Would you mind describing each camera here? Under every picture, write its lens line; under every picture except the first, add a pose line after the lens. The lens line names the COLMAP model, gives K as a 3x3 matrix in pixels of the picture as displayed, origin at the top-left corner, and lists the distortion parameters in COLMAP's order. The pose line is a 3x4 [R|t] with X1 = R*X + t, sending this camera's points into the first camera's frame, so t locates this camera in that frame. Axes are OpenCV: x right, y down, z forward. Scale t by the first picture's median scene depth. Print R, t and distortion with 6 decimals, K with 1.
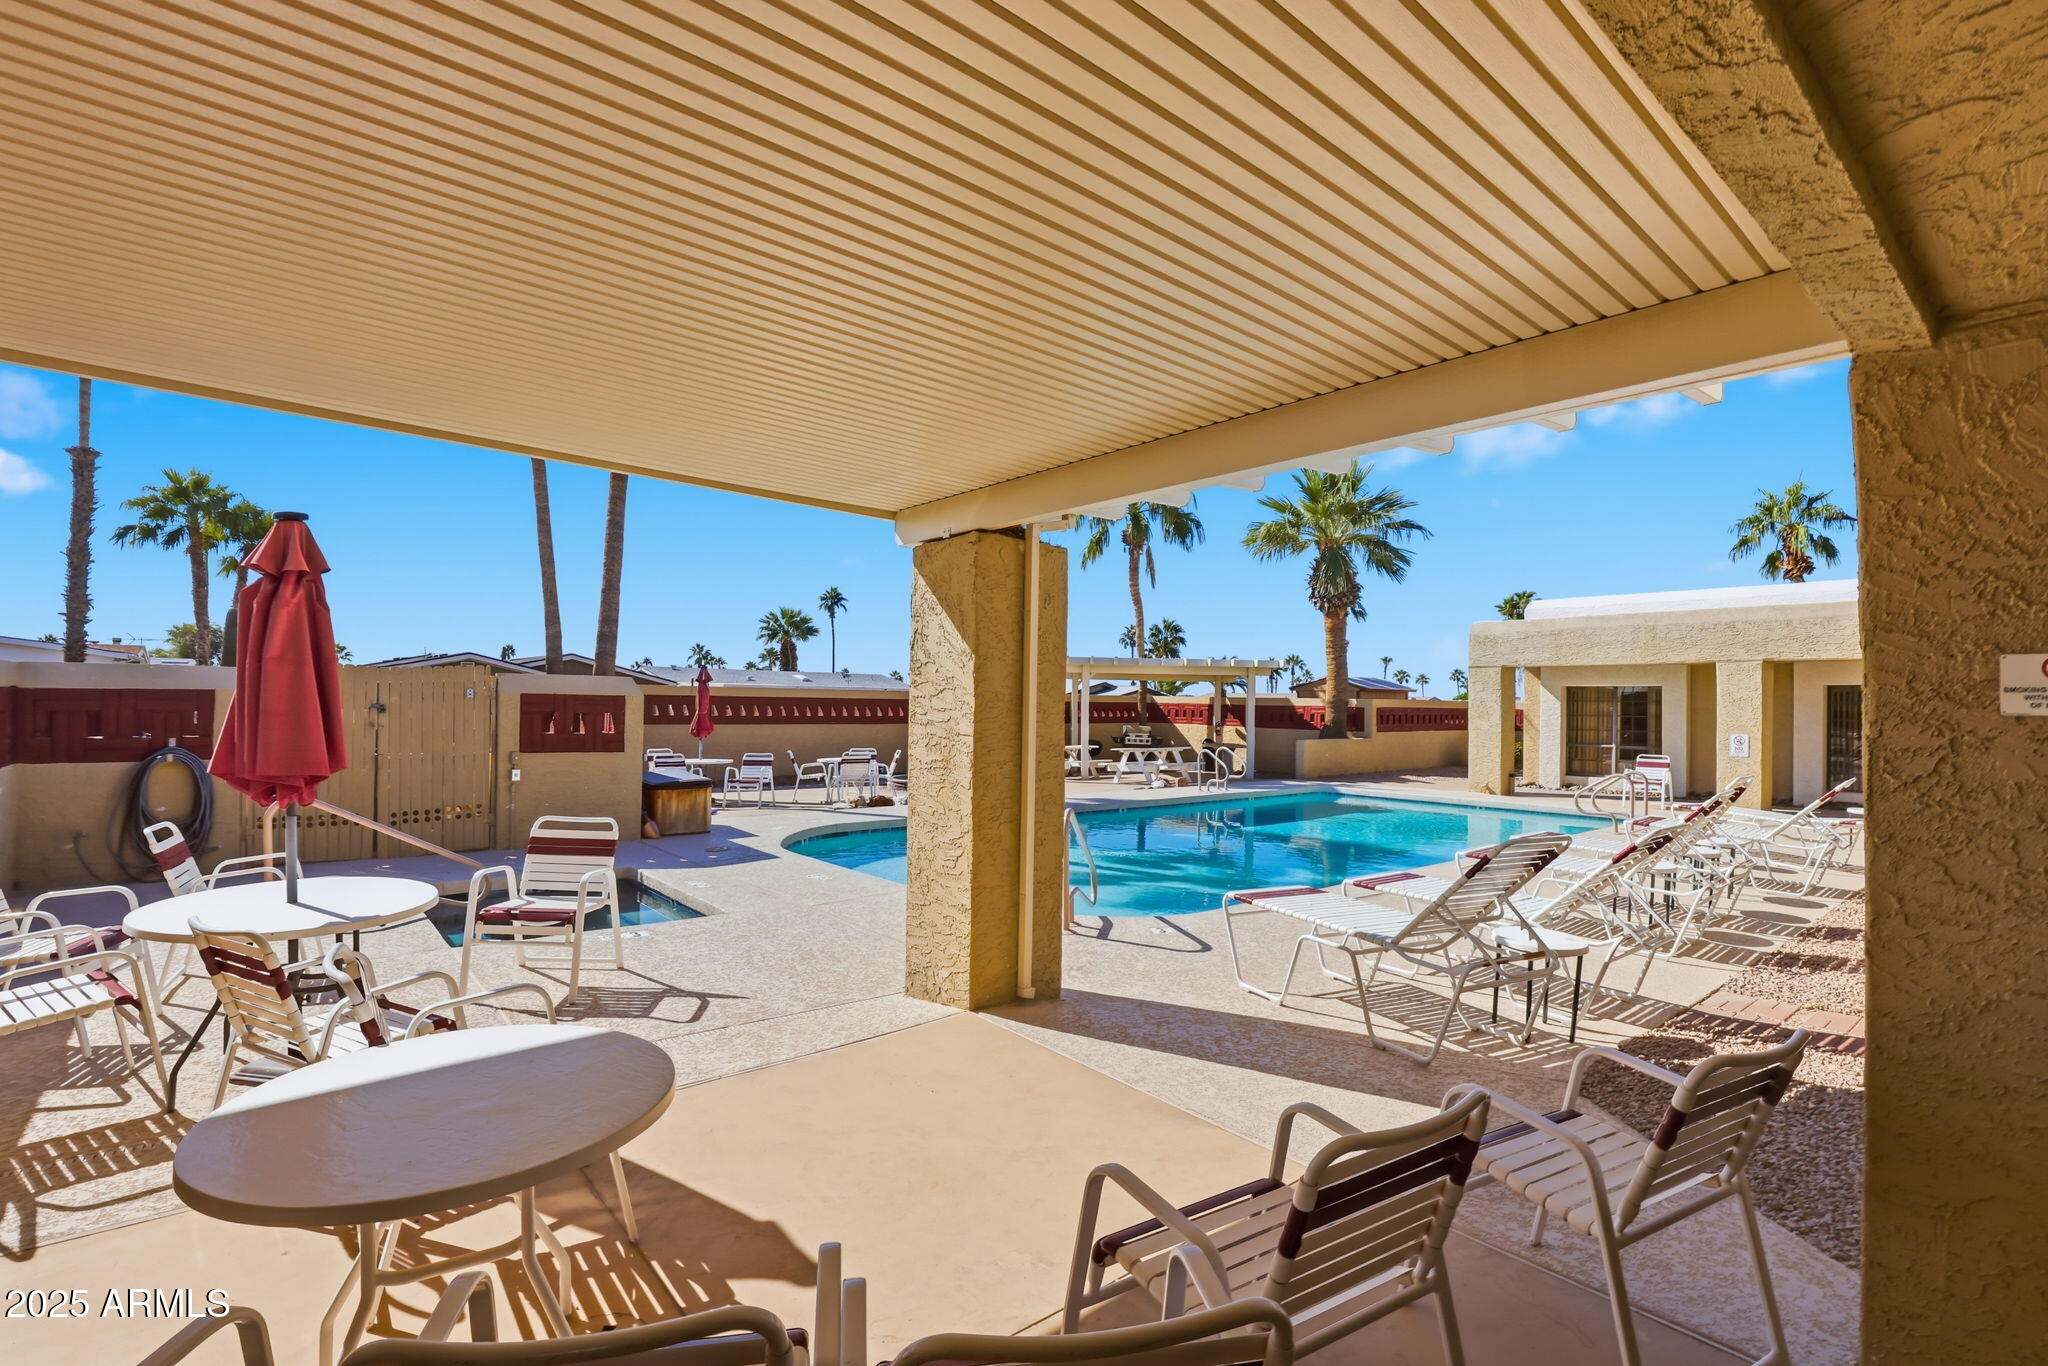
lens RADIAL K [[937.8, 0, 1024.0], [0, 937.8, 683.0], [0, 0, 1]] dist [-0.031546, 0.000017]
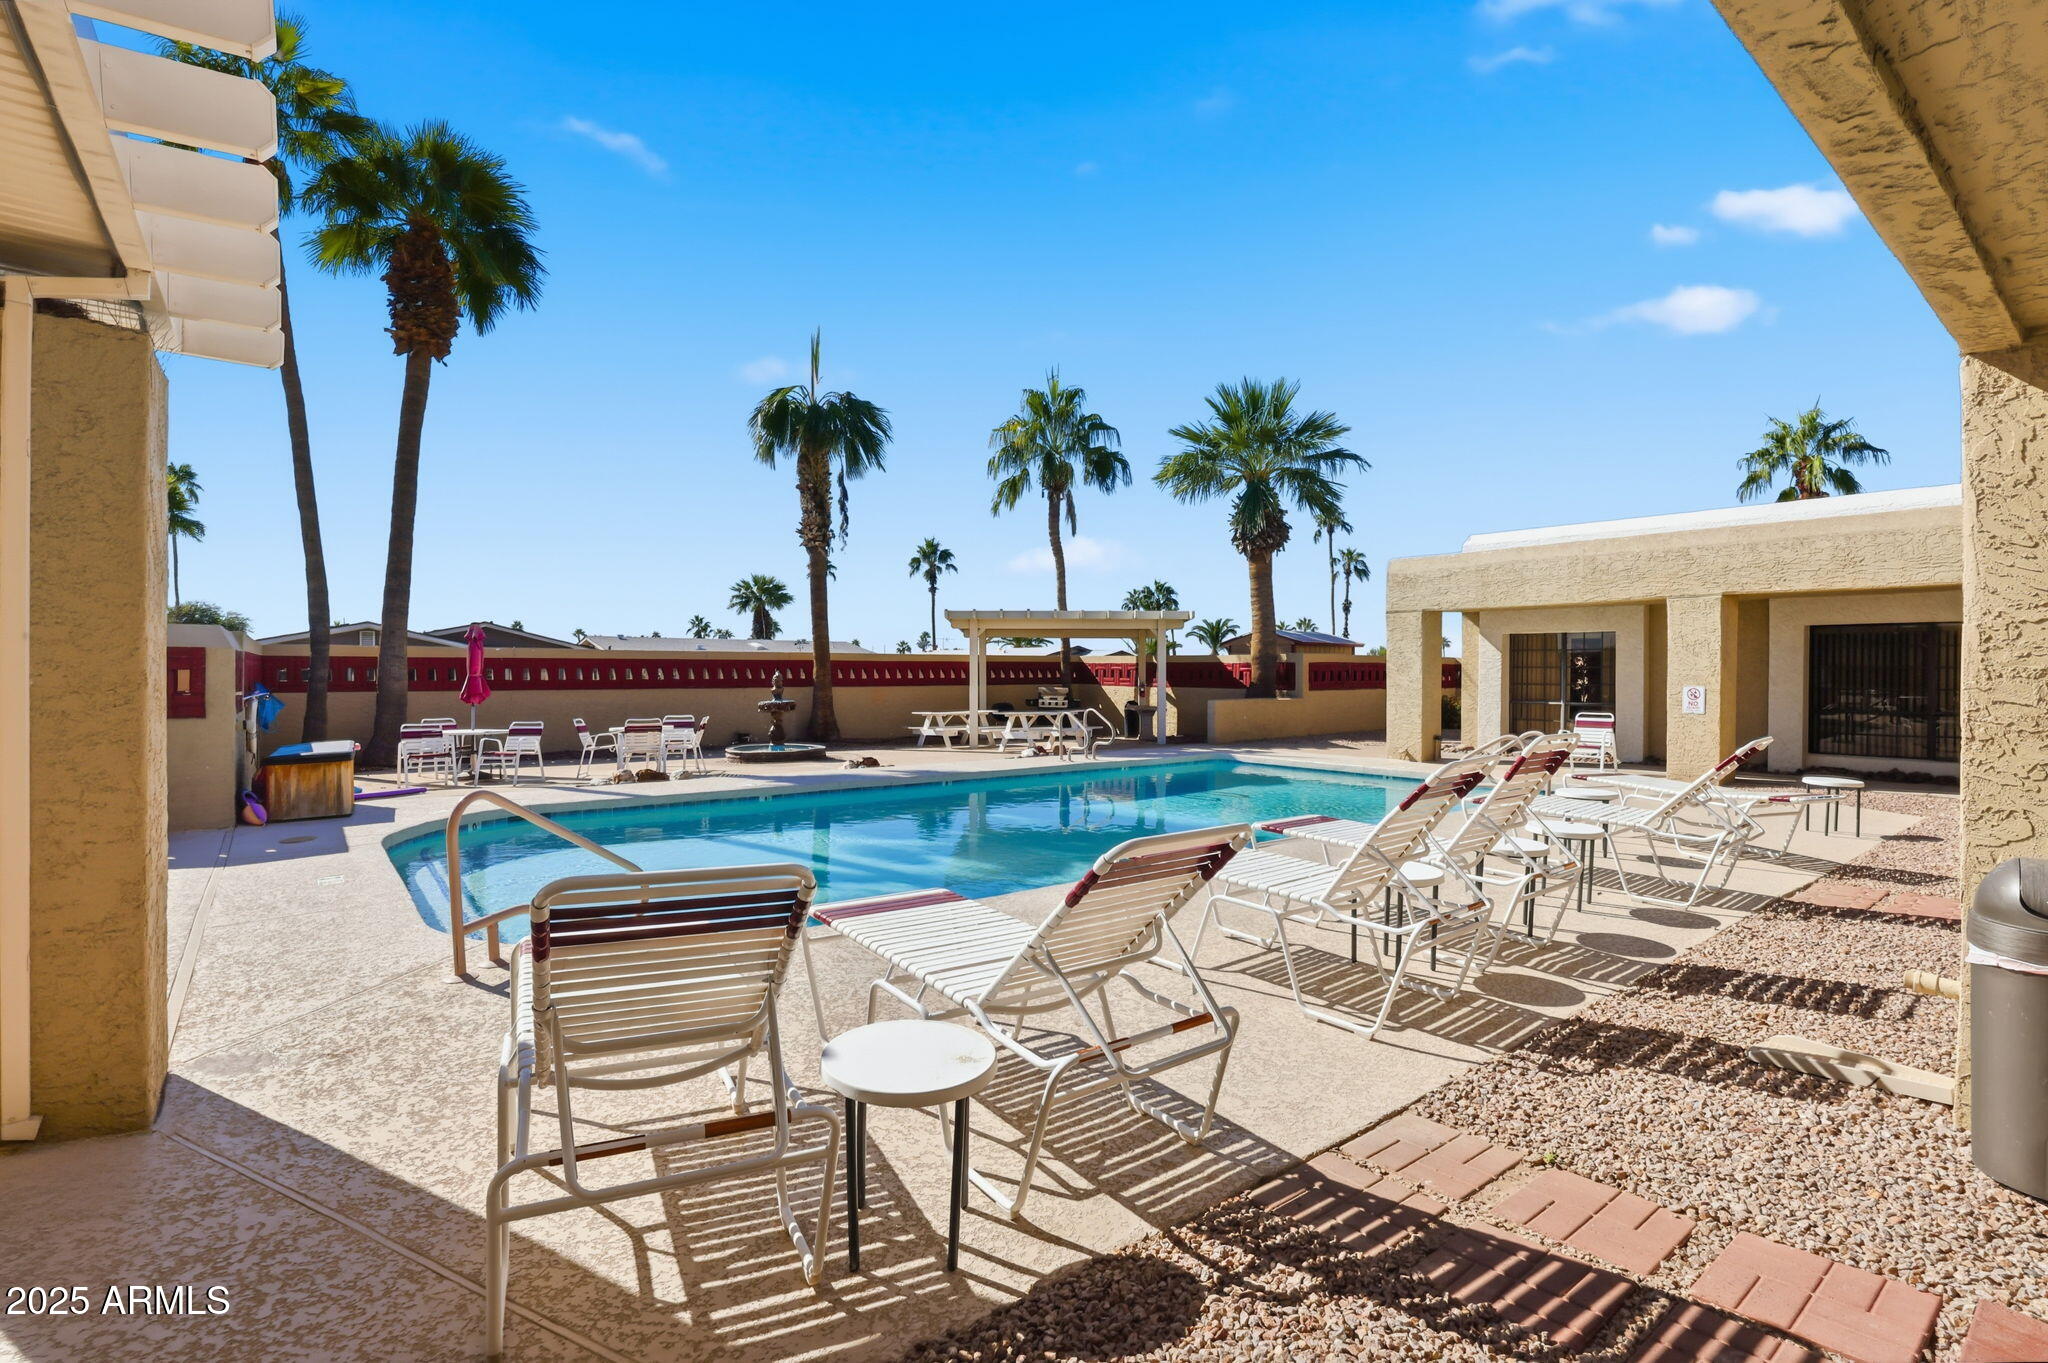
lens RADIAL K [[935.7, 0, 1024.0], [0, 935.7, 681.5], [0, 0, 1]] dist [-0.034021, 0.000278]
pose [[0.999394, -0.012550, -0.032480, 0.149583], [0.013548, 0.999437, 0.030707, 0.013426], [0.032076, -0.031129, 0.999001, 0.118288]]
